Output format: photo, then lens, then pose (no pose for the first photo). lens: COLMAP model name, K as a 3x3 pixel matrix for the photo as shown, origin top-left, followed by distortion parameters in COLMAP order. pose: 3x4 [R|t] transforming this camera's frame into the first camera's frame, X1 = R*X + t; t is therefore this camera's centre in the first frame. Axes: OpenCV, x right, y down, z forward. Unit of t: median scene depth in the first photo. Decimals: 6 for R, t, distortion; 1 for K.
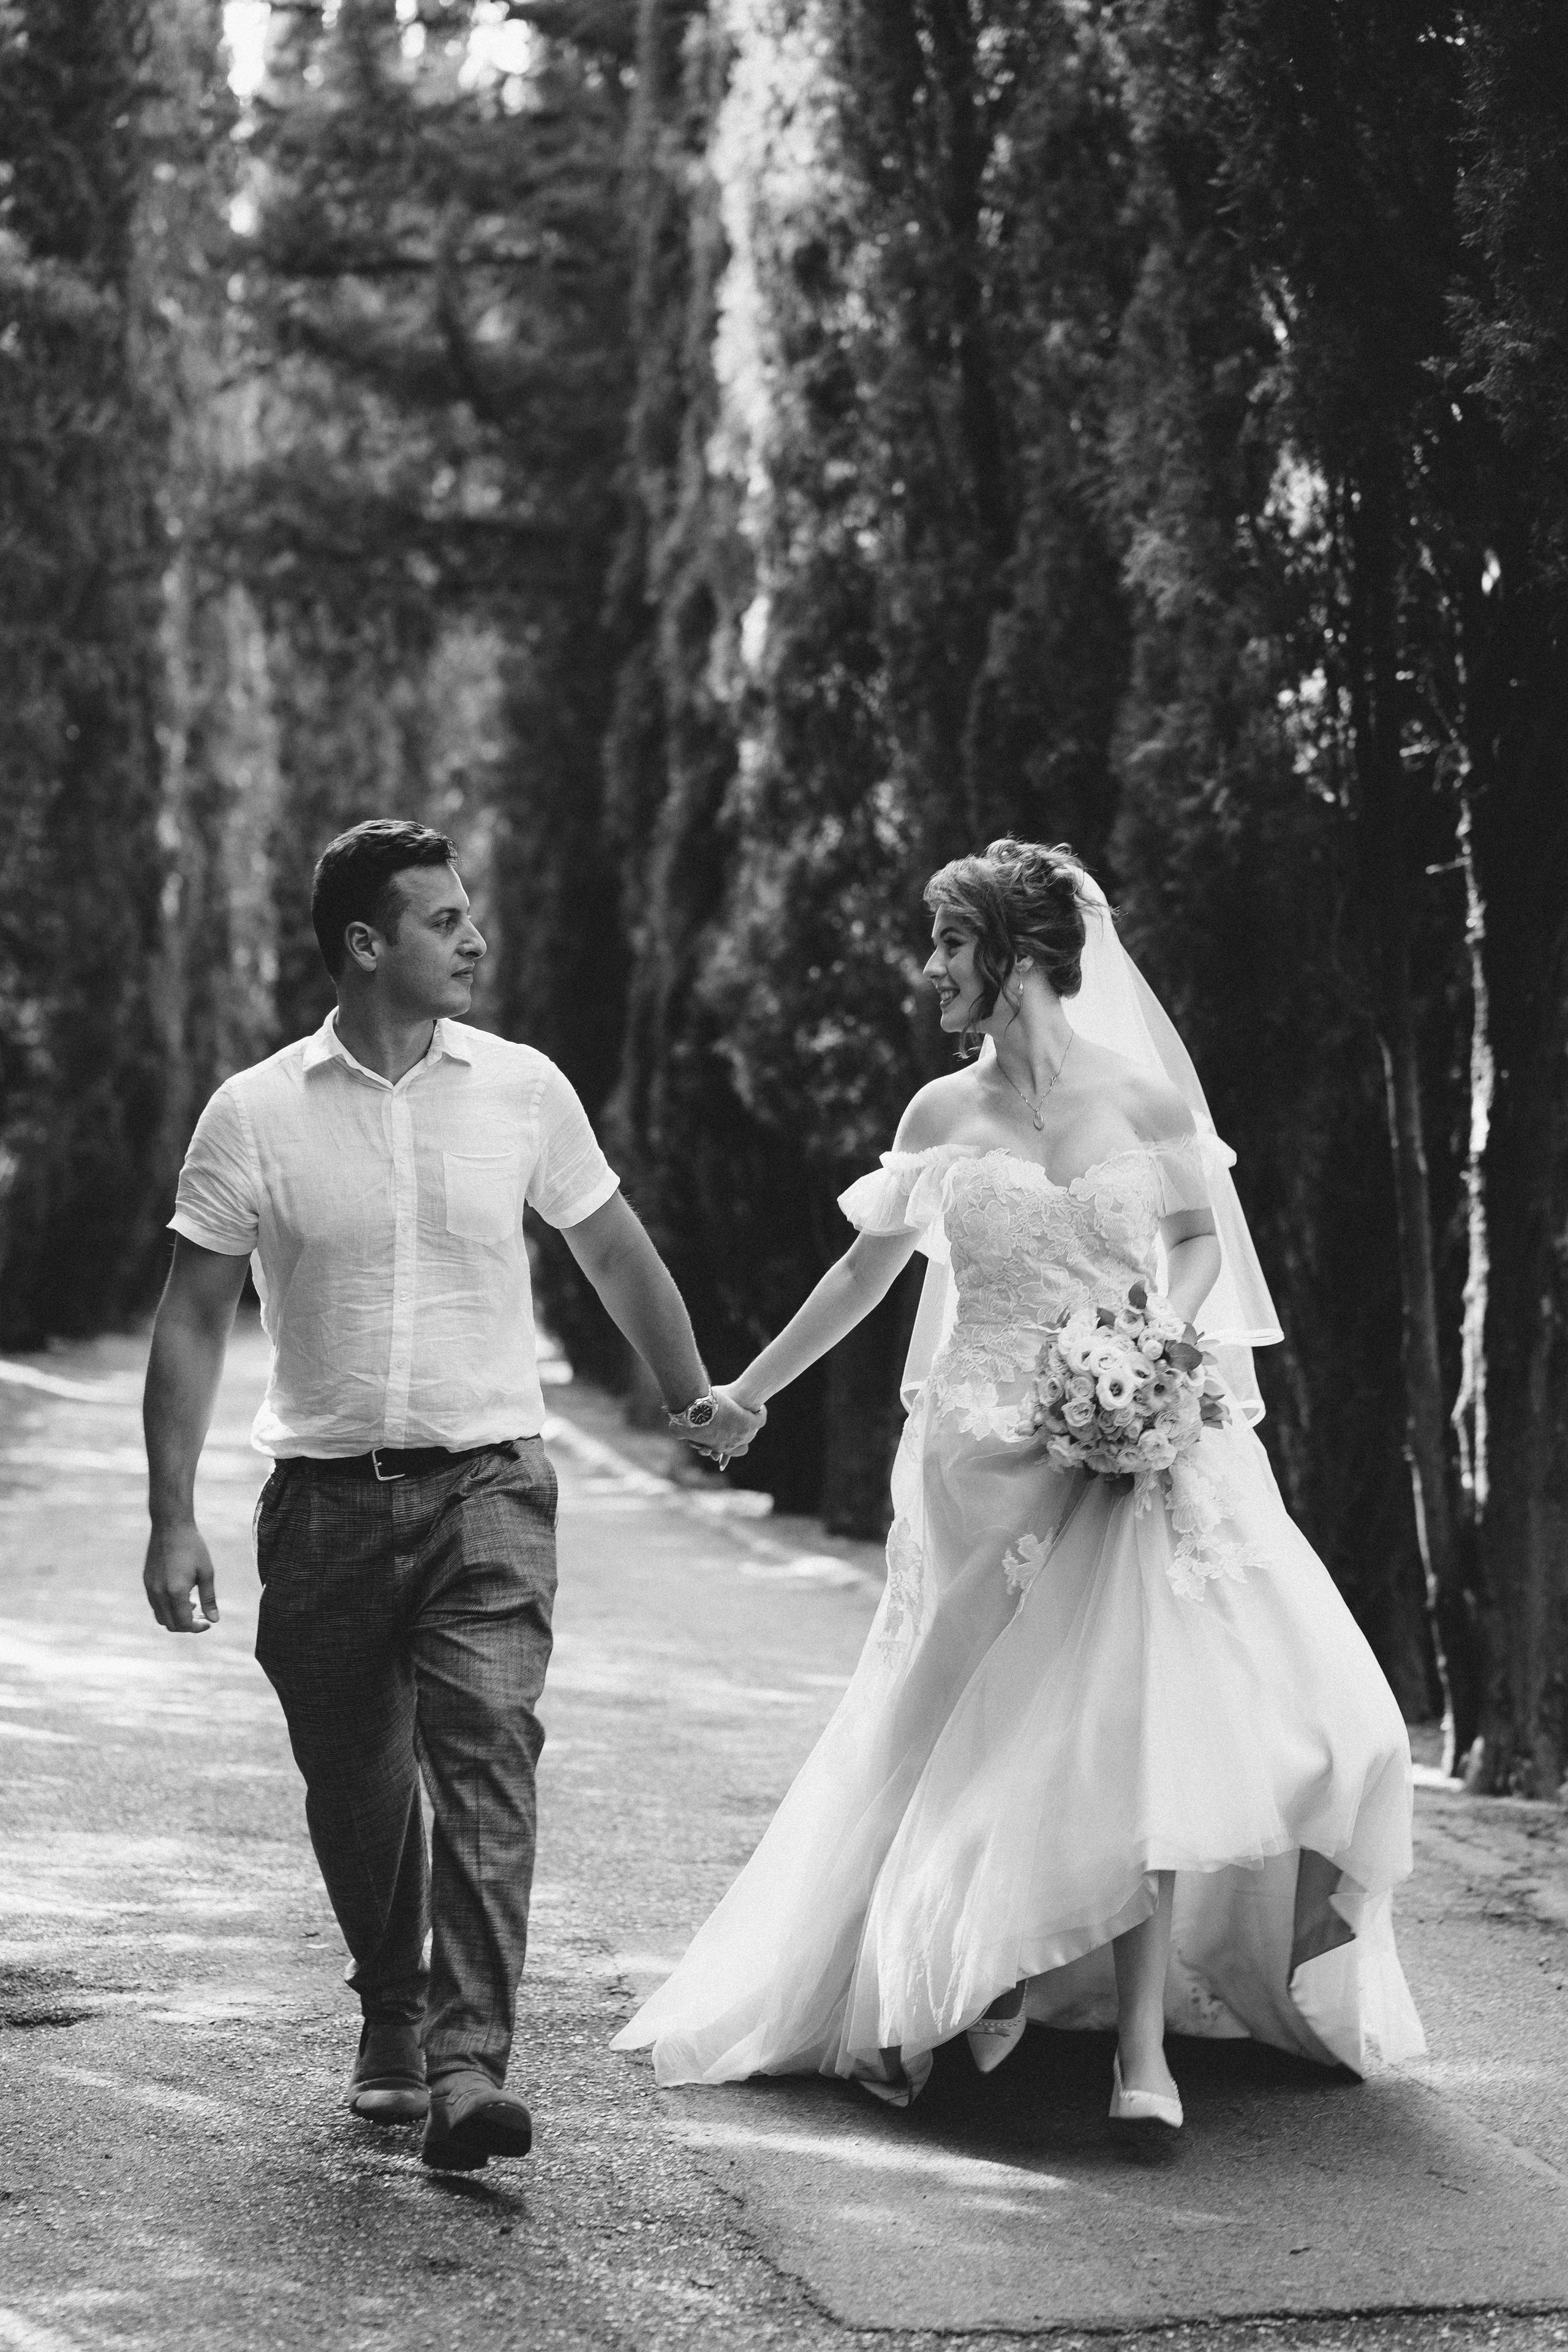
lens RADIAL K [[5832.6, 0, 784.0], [0, 5832.6, 1176.0], [0, 0, 1]] dist [0.007546, -0.430777]
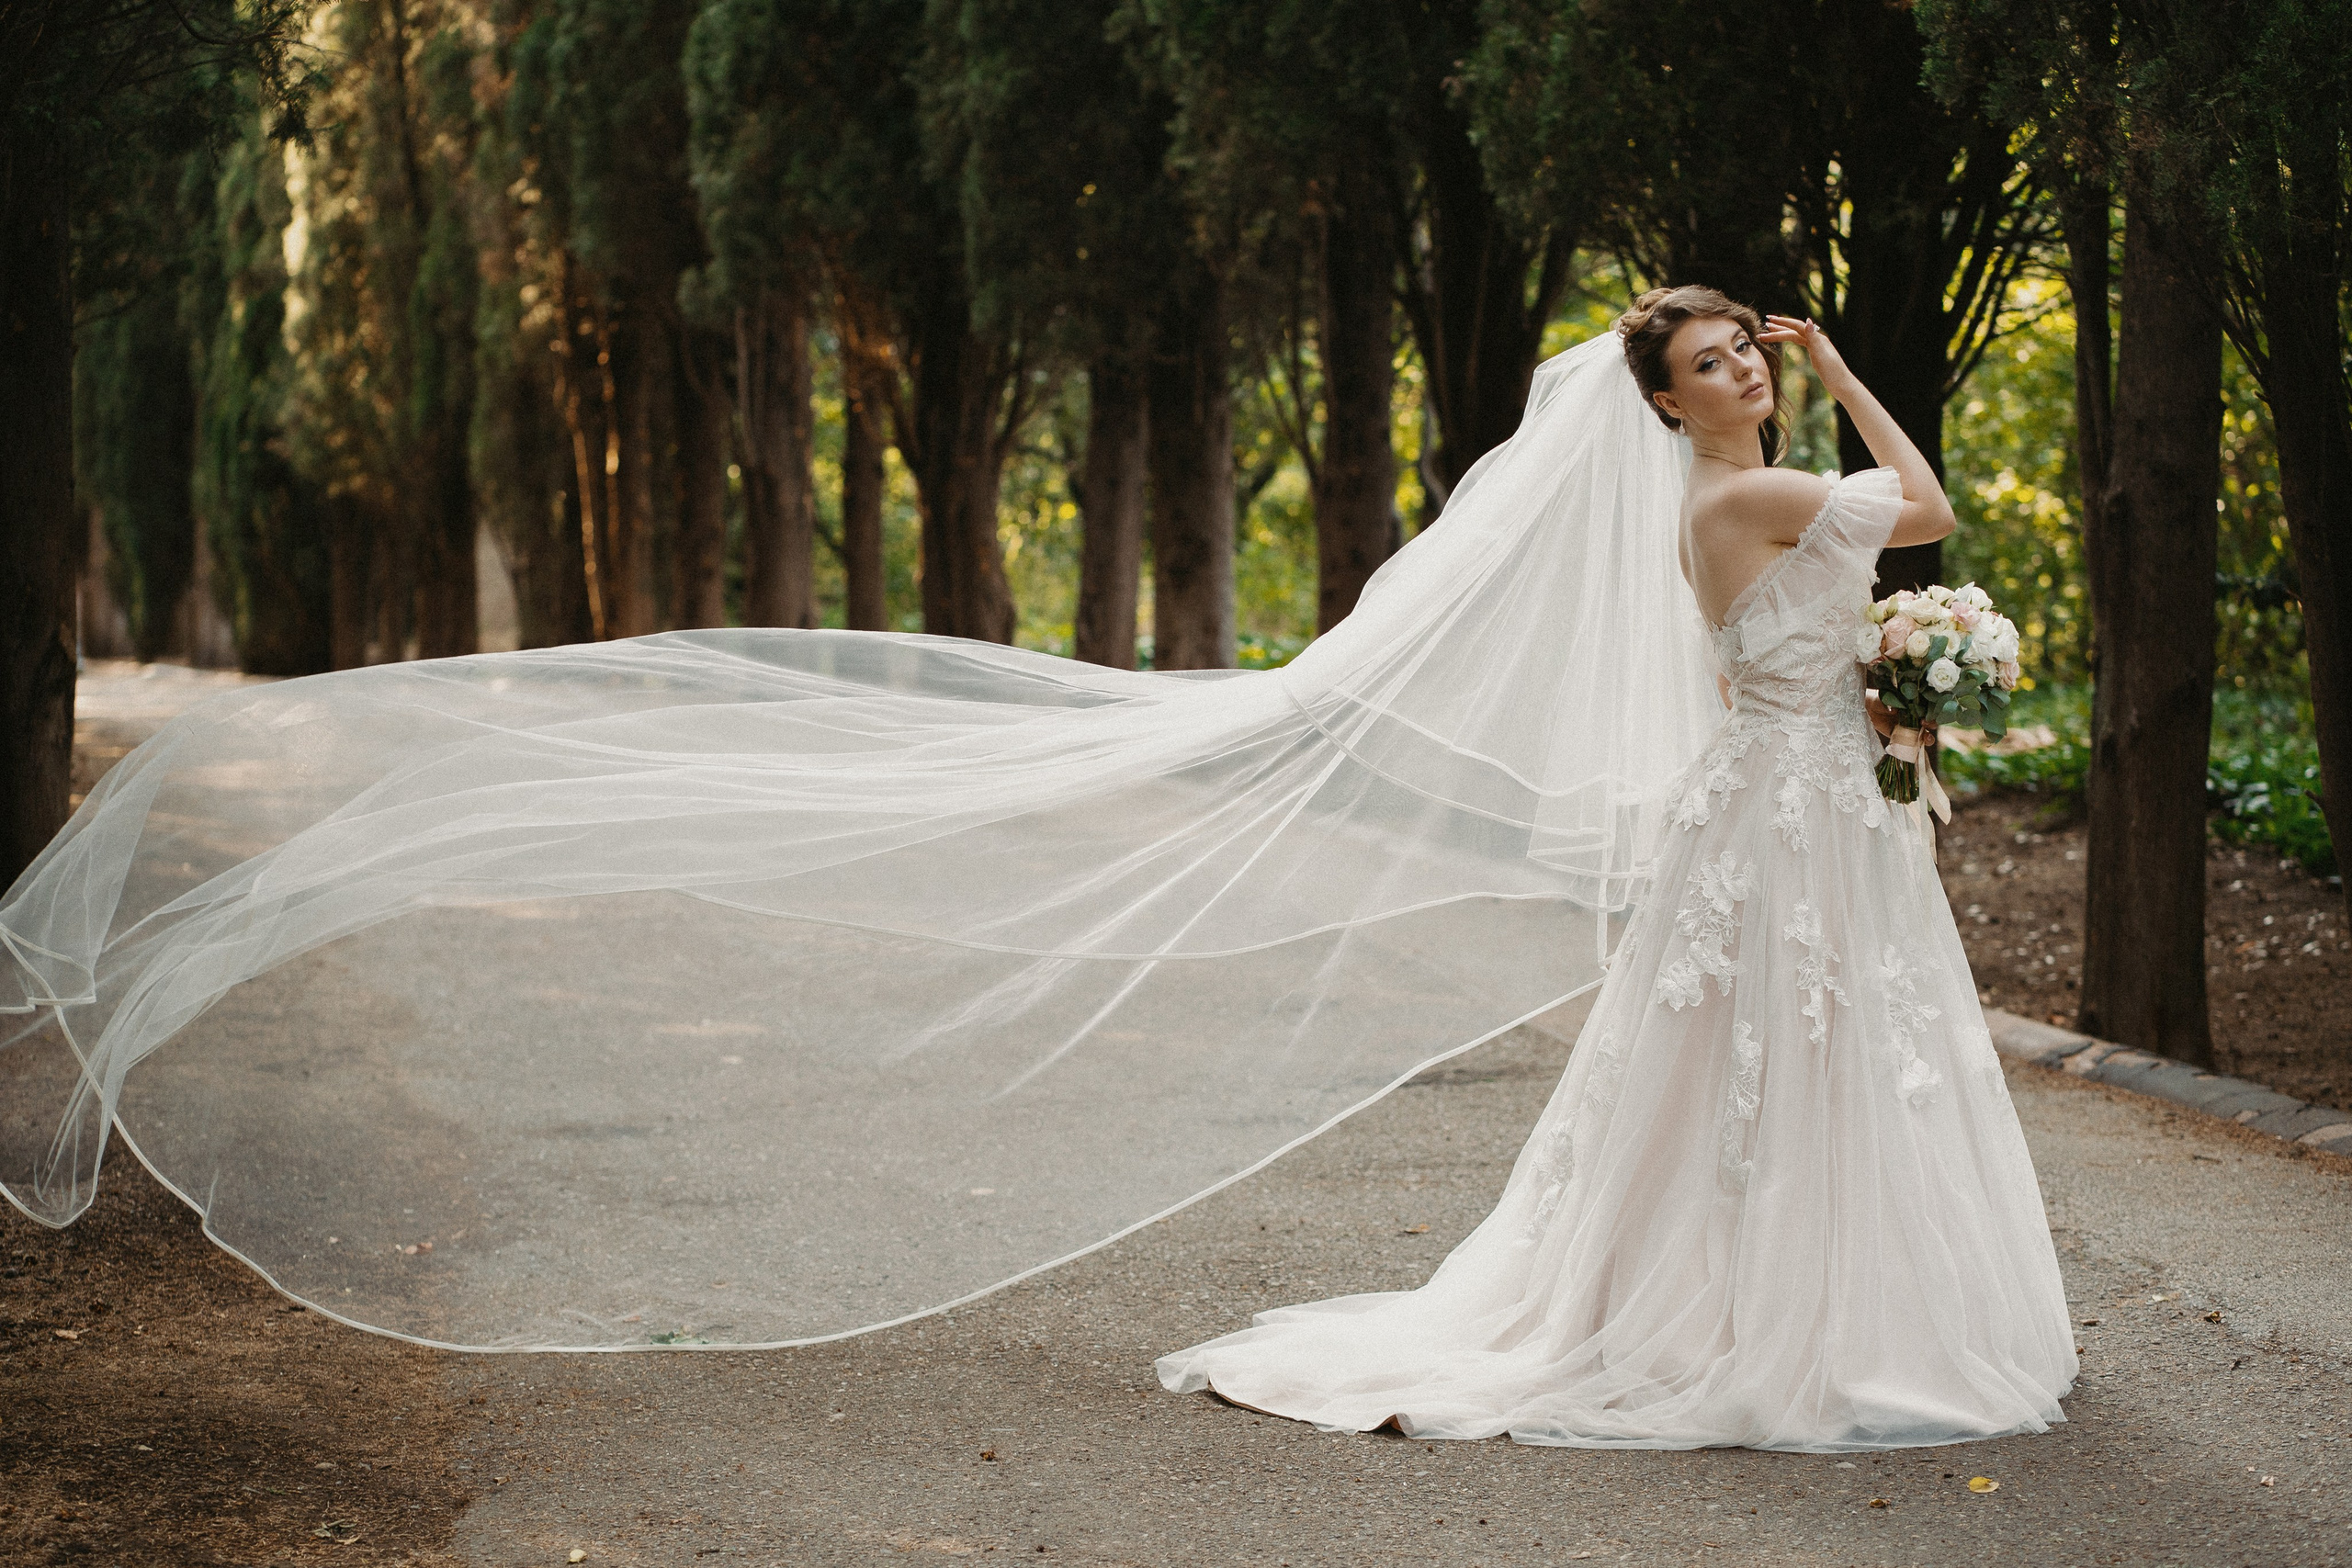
lens RADIAL K [[5832.1, 0, 1176.0], [0, 5832.1, 784.0], [0, 0, 1]] dist [0.007546, -0.430777]
pose [[0.983712, -0.029338, 0.177341, -0.055434], [0.022782, 0.998984, 0.038896, 0.019996], [-0.178301, -0.034222, 0.983381, -0.868097]]
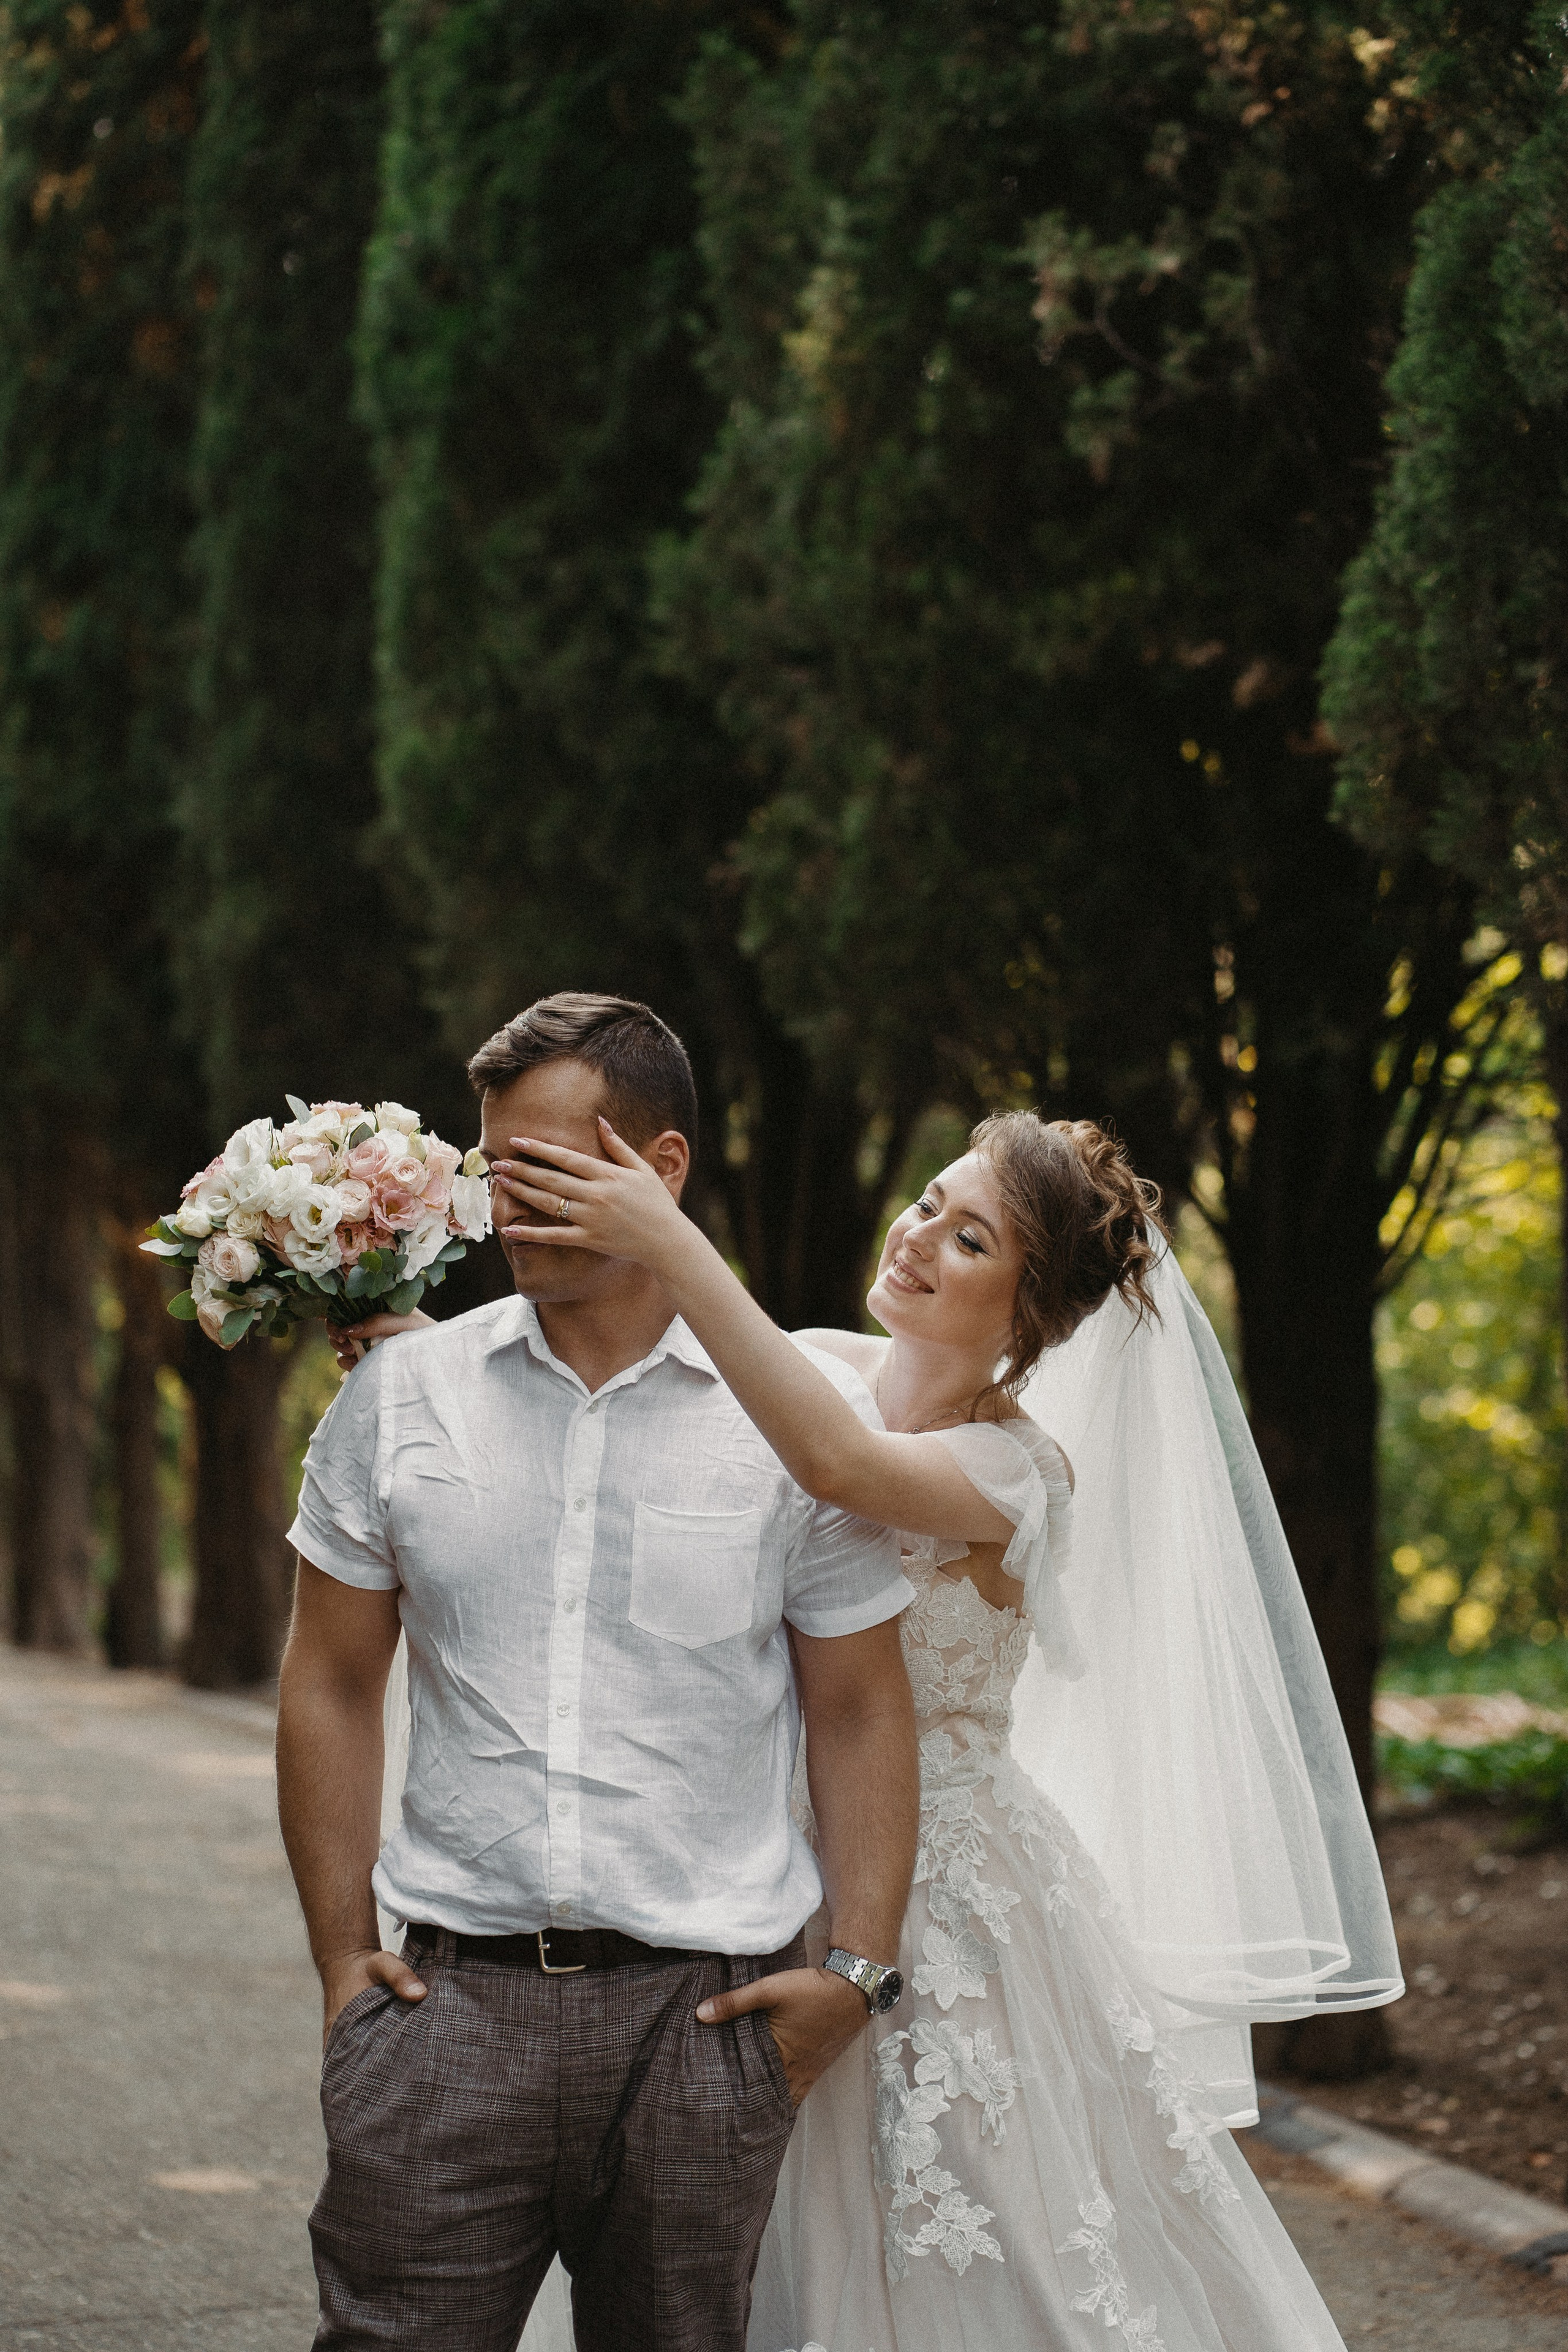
lens RADIAL K [[5832.6, 0, 784.0], [0, 5832.6, 1176.0], [0, 0, 1]] dist [0.007546, -0.430777]
pose [[0.978936, -0.007644, 0.204022, -0.006385], [0.018049, 0.998627, -0.049187, 0.017374], [-0.203366, 0.051833, 0.977730, -0.720383]]
